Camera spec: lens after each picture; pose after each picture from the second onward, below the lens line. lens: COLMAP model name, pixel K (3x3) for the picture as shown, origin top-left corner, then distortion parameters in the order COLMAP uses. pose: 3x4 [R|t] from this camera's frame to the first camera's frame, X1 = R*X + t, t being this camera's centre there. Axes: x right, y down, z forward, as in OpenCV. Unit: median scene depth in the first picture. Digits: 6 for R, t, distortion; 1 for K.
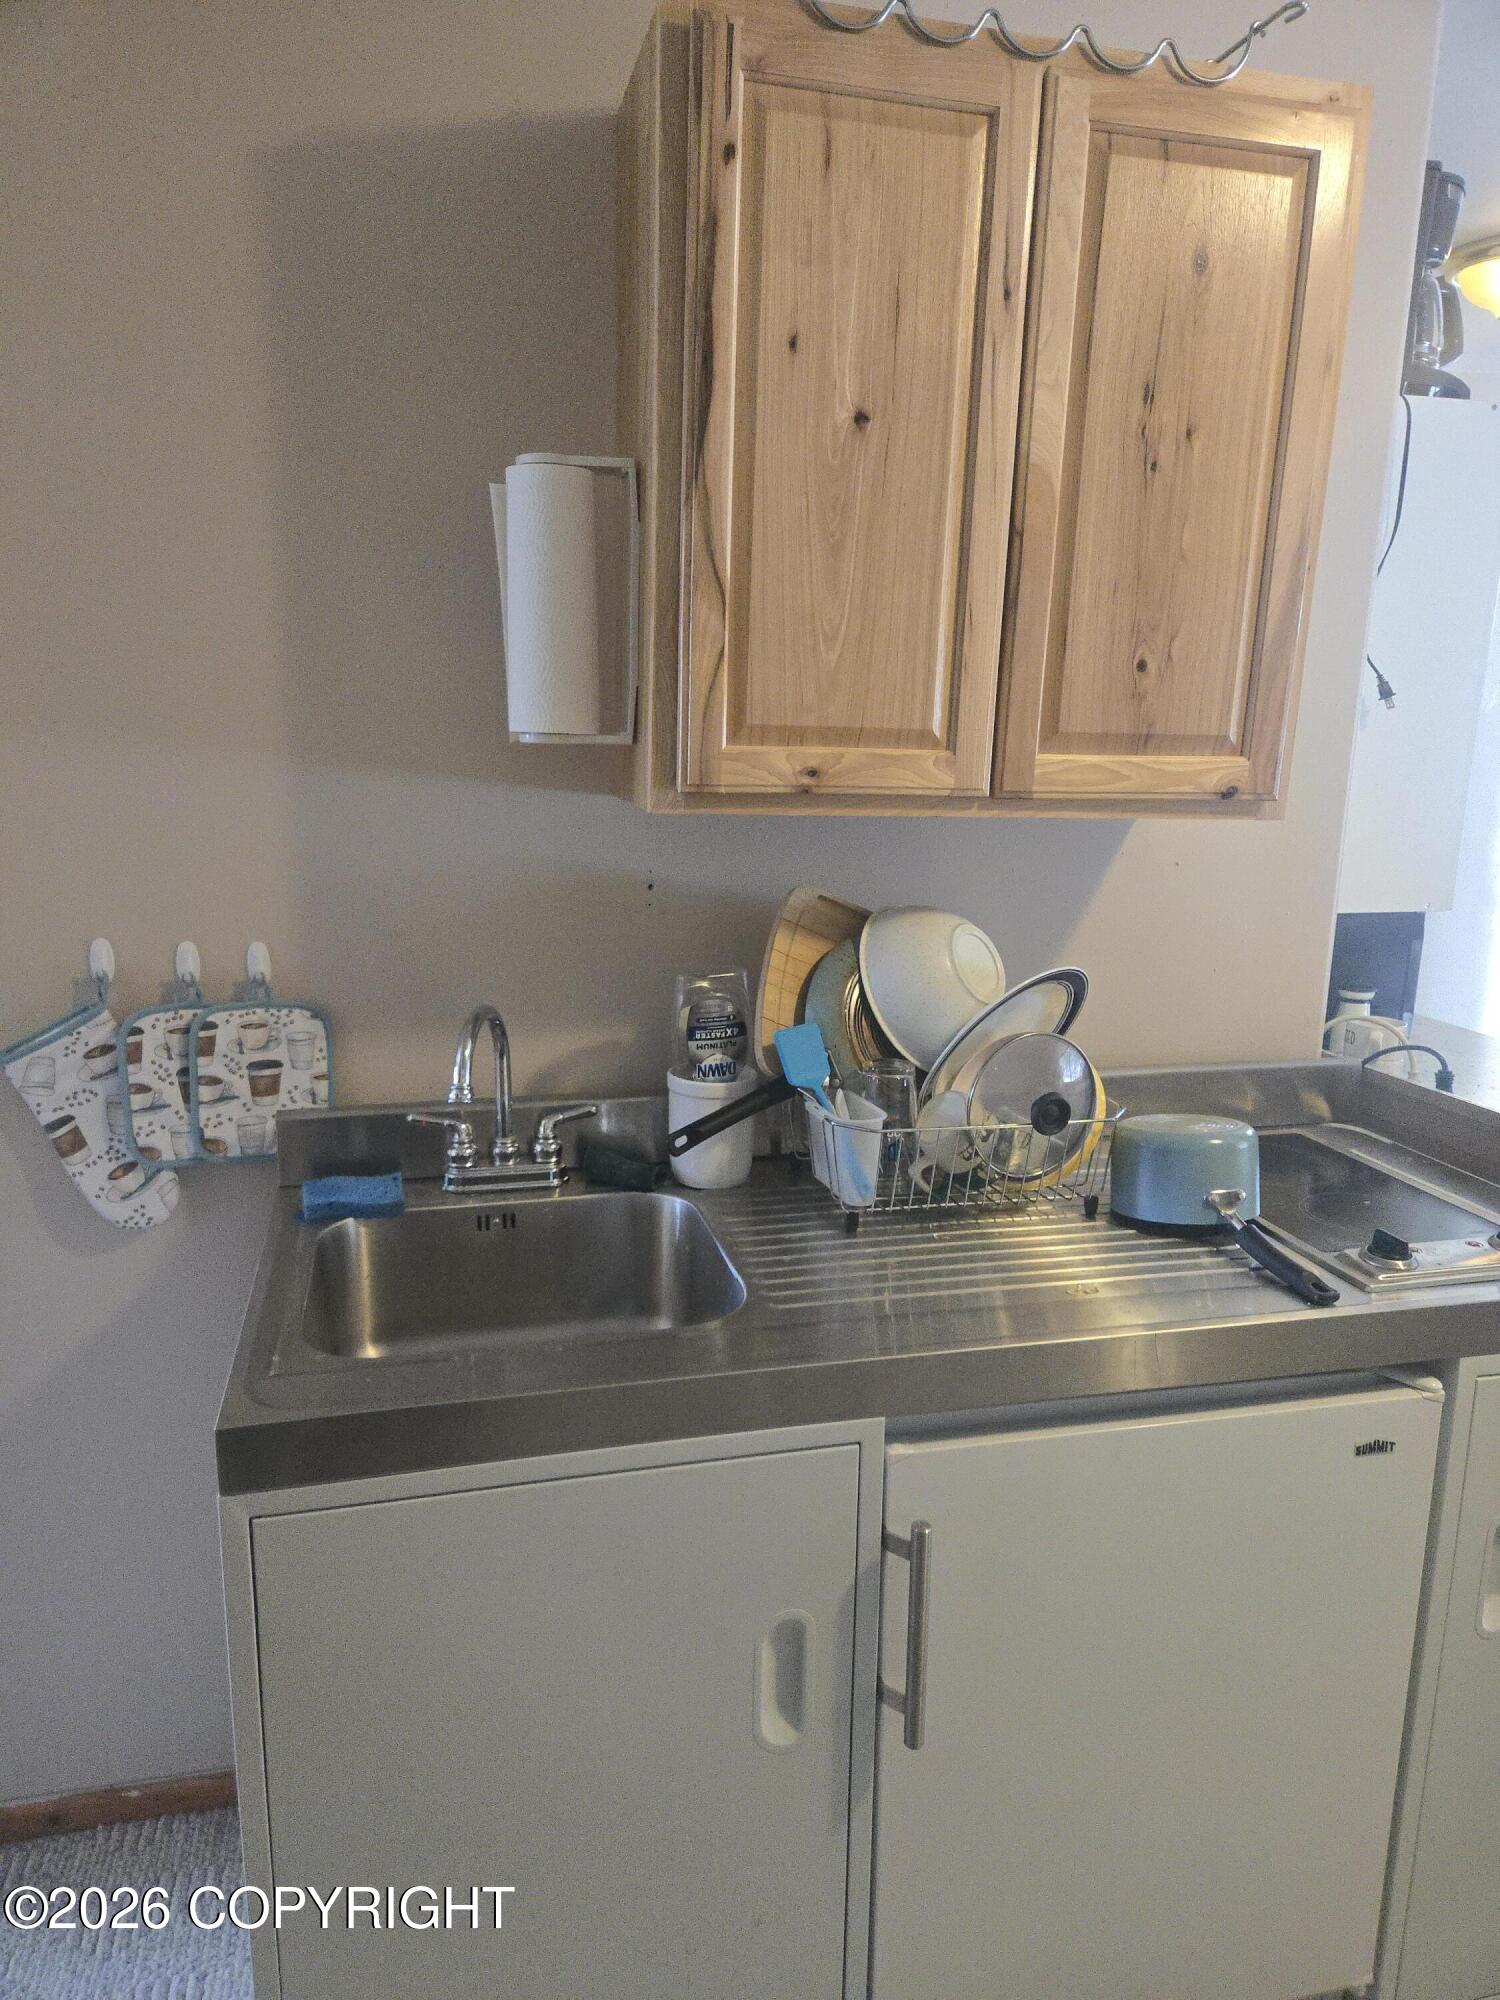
lens RADIAL K [[1357.5, 0, 751.2], [0, 1357.5, 1019.4], [0, 0, 1]] dist [0.036705, -0.001720]
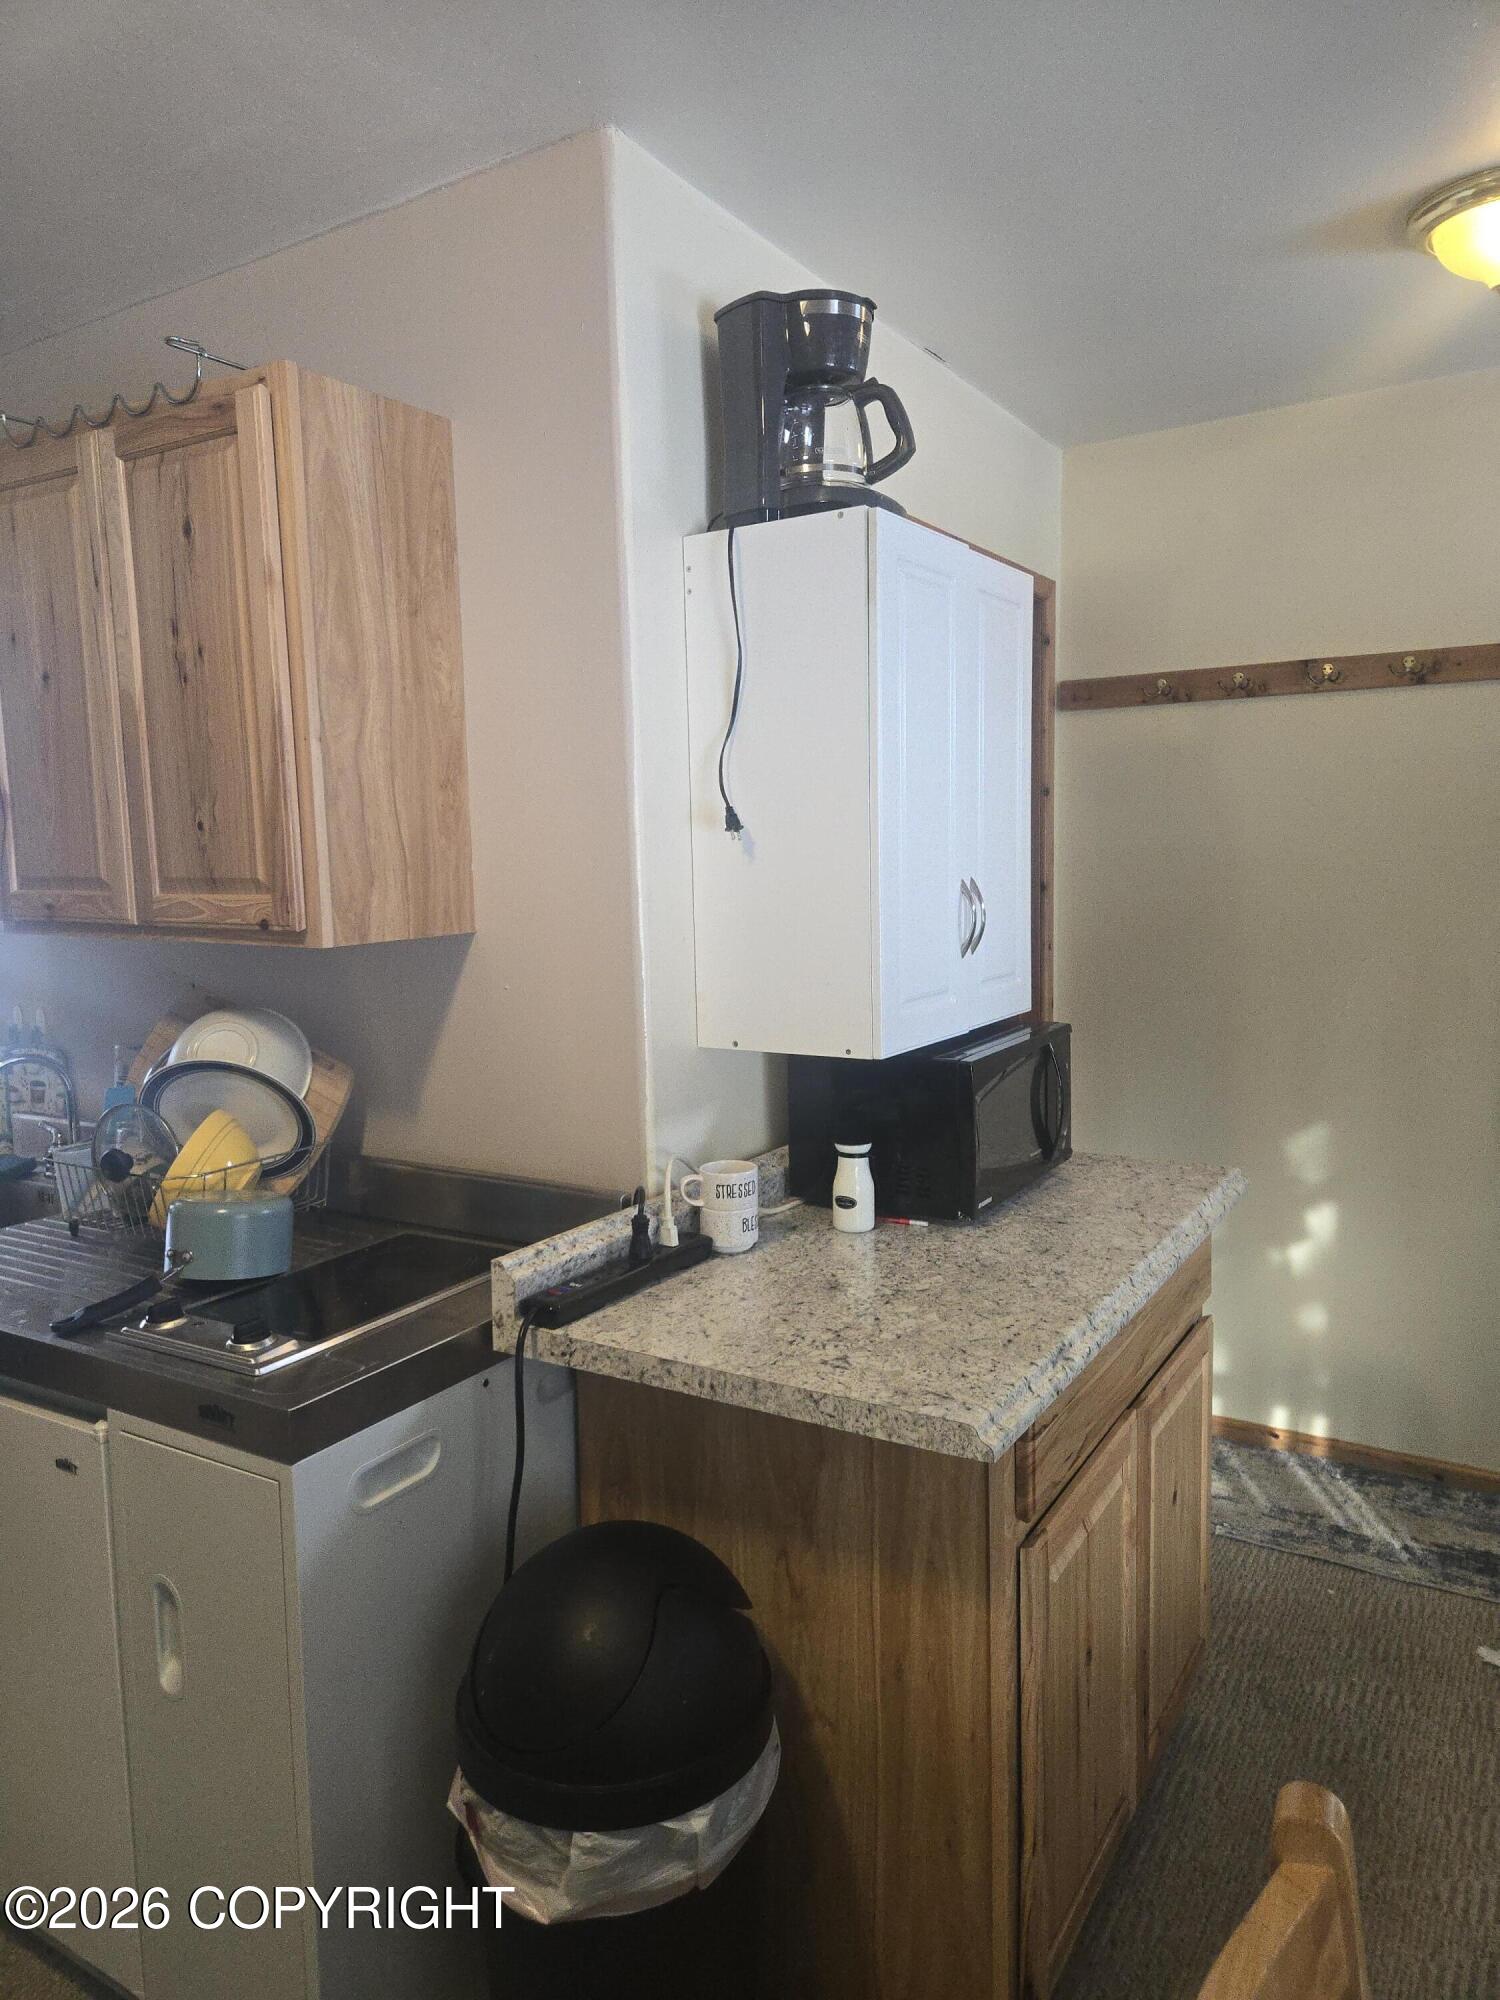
lens RADIAL K [[1357.5, 0, 759.4], [0, 1357.5, 991.3], [0, 0, 1]] dist [0.036705, -0.001720]
pose [[0.708291, 0.042366, -0.704648, 1.556277], [-0.117703, 0.991312, -0.058711, -0.090342], [0.696038, 0.124524, 0.707124, 0.471876]]
